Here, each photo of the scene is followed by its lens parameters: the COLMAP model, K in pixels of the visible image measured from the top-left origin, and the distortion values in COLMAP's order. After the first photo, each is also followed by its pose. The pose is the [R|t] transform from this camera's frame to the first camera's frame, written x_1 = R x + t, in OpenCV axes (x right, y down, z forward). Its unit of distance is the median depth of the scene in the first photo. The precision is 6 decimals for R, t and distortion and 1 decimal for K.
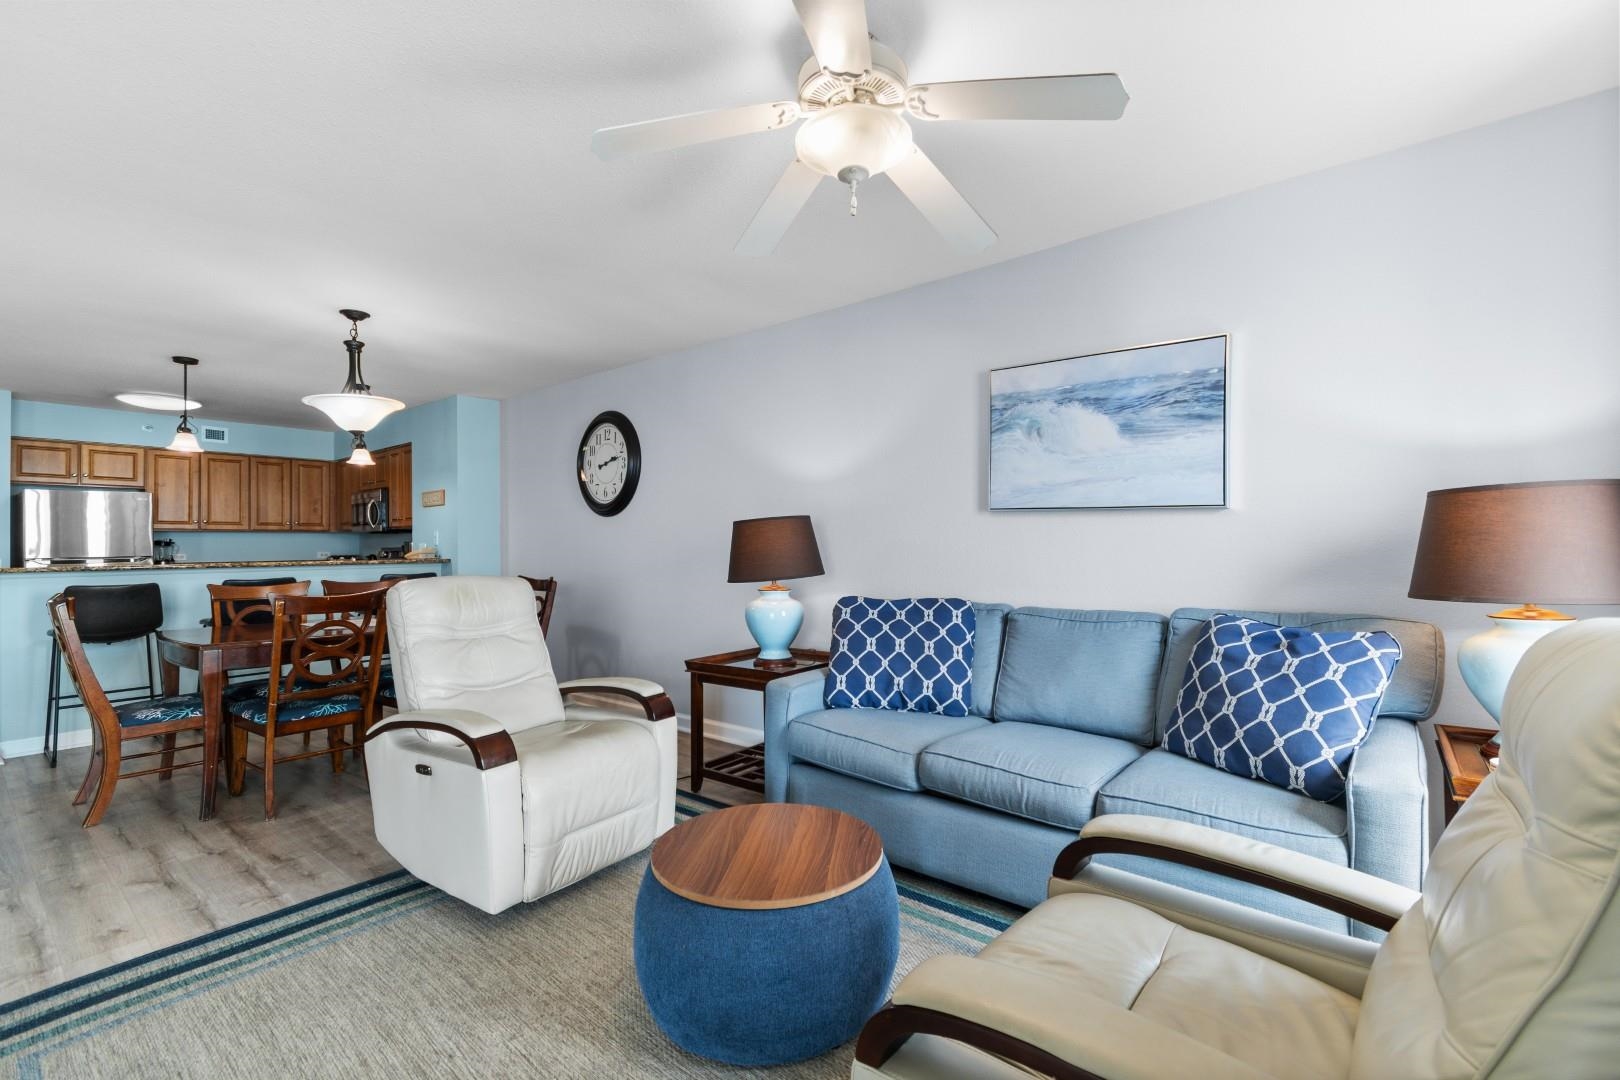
lens RADIAL K [[701.9, 0, 810.0], [0, 701.9, 540.0], [0, 0, 1]] dist [-0.001900, -0.000341]
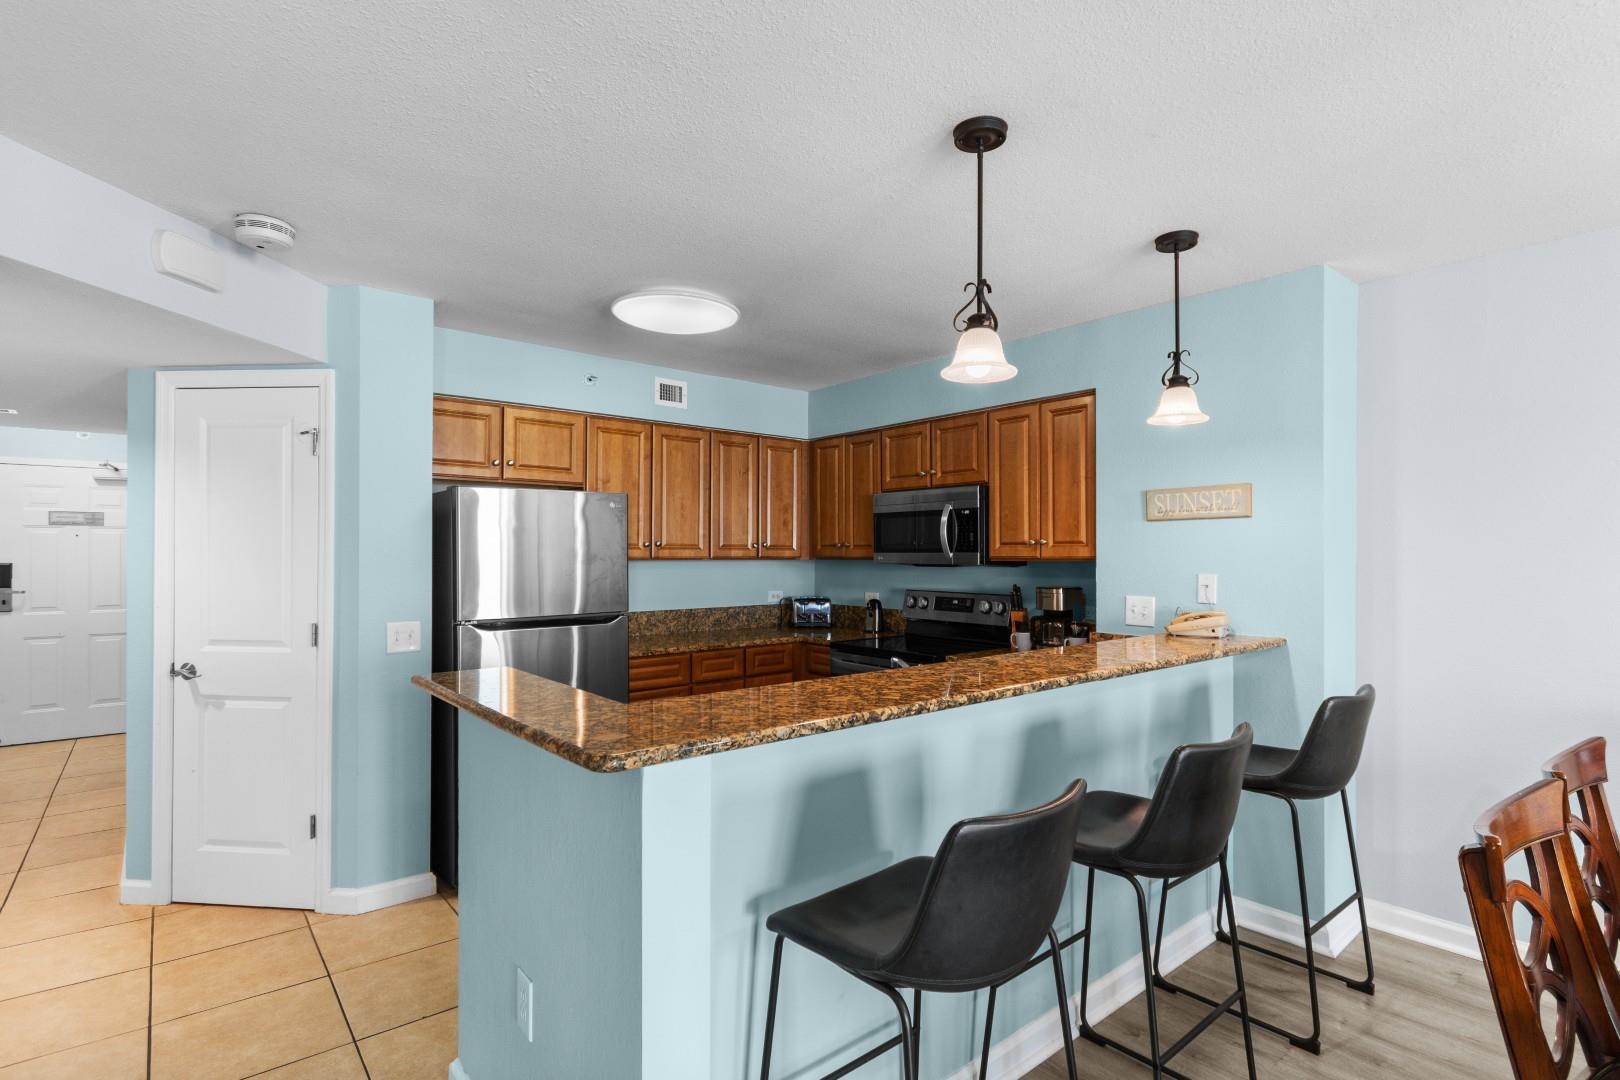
lens RADIAL K [[793.3, 0, 816.3], [0, 793.3, 540.5], [0, 0, 1]] dist [0.008043, -0.006664]
pose [[0.982521, 0.005068, -0.186085, -0.989464], [-0.006541, 0.999952, -0.007300, -0.040569], [0.186039, 0.008389, 0.982507, 0.623121]]
